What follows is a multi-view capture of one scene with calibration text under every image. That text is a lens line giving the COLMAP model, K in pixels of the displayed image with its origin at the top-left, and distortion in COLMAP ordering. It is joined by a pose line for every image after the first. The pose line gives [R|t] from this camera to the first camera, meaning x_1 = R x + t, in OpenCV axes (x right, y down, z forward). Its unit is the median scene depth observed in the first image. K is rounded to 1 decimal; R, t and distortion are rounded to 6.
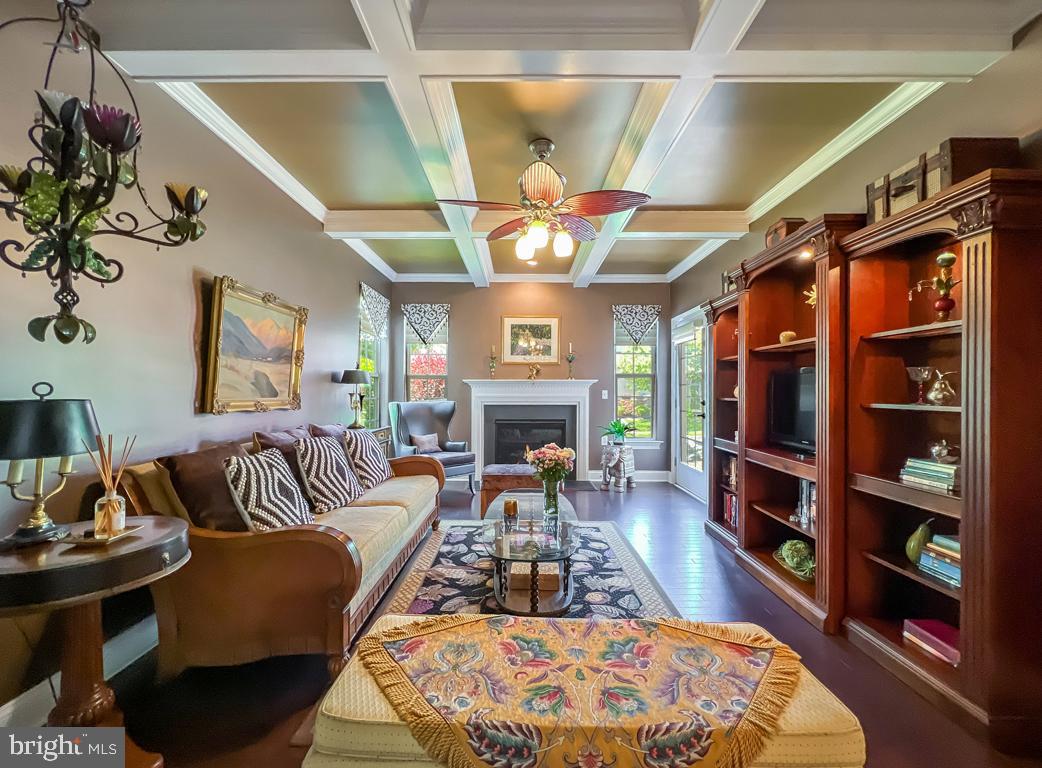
lens RADIAL K [[449.1, 0, 518.4], [0, 449.1, 391.7], [0, 0, 1]] dist [-0.000148, 0.000110]
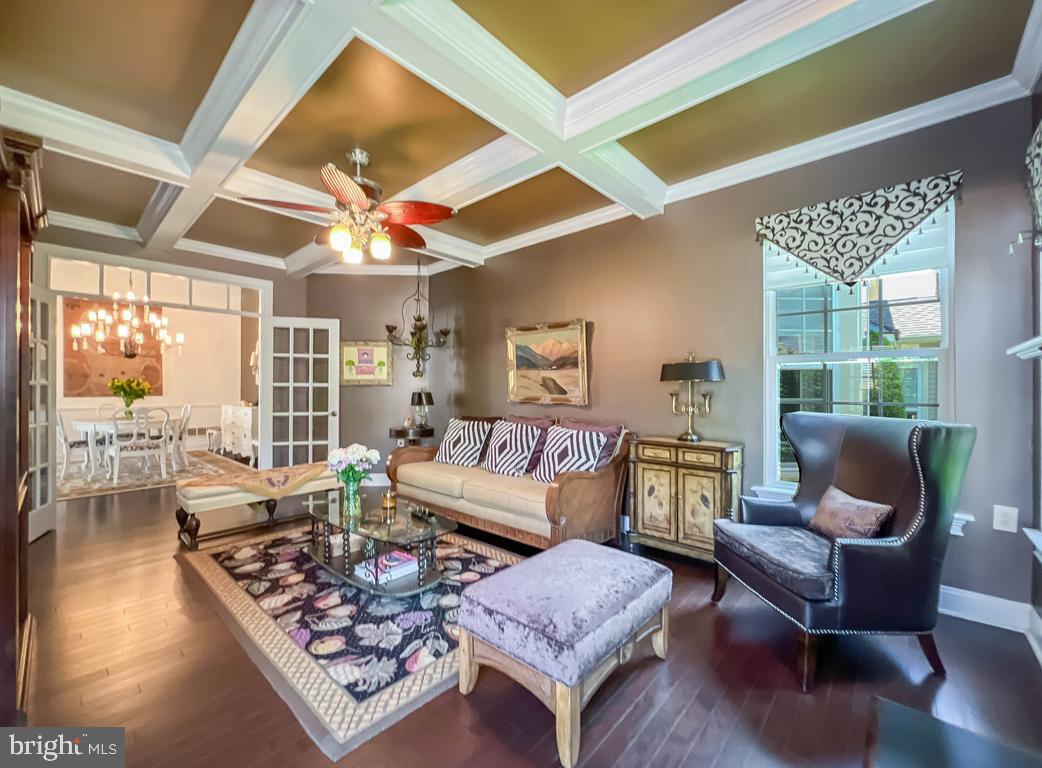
lens RADIAL K [[469.2, 0, 548.1], [0, 469.2, 389.8], [0, 0, 1]] dist [-0.000176, -0.000075]
pose [[-0.670988, -0.007525, -0.741430, 0.561330], [-0.007166, 0.999968, -0.003665, 0.003106], [0.741433, 0.002854, -0.671020, 2.055809]]
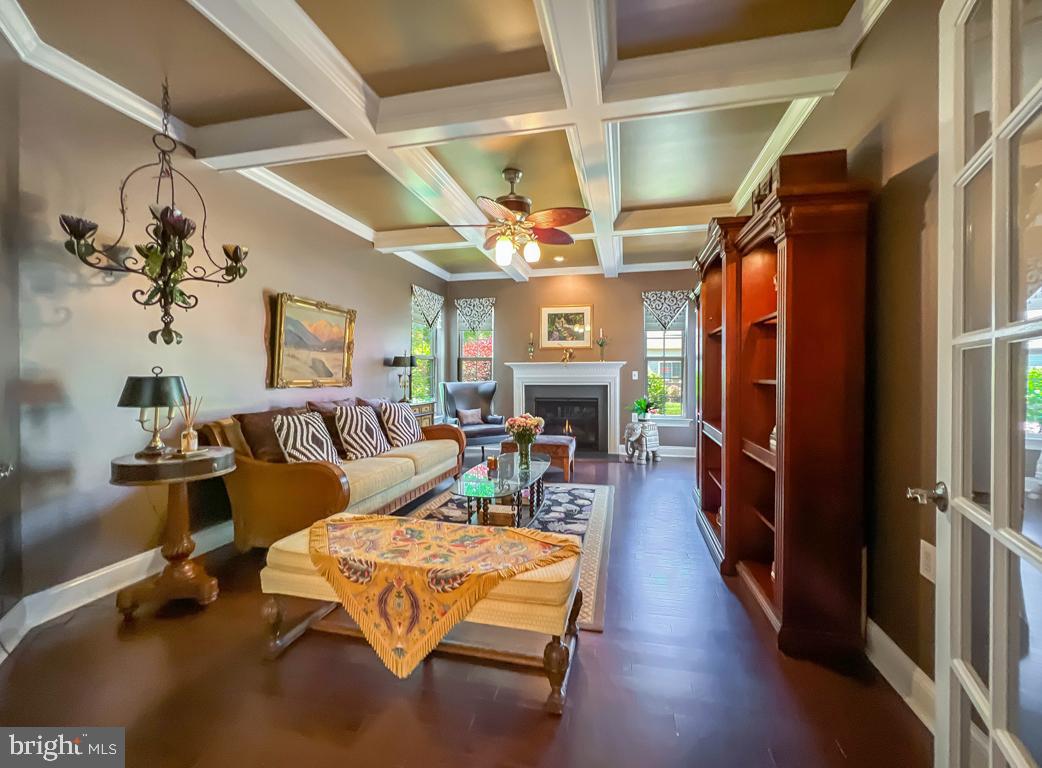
lens RADIAL K [[433.9, 0, 525.1], [0, 433.9, 384.3], [0, 0, 1]] dist [-0.001040, -0.000109]
pose [[0.977924, 0.000007, -0.208959, 0.335977], [0.004612, 0.999756, 0.021615, 0.008861], [0.208908, -0.022102, 0.977685, -0.176668]]
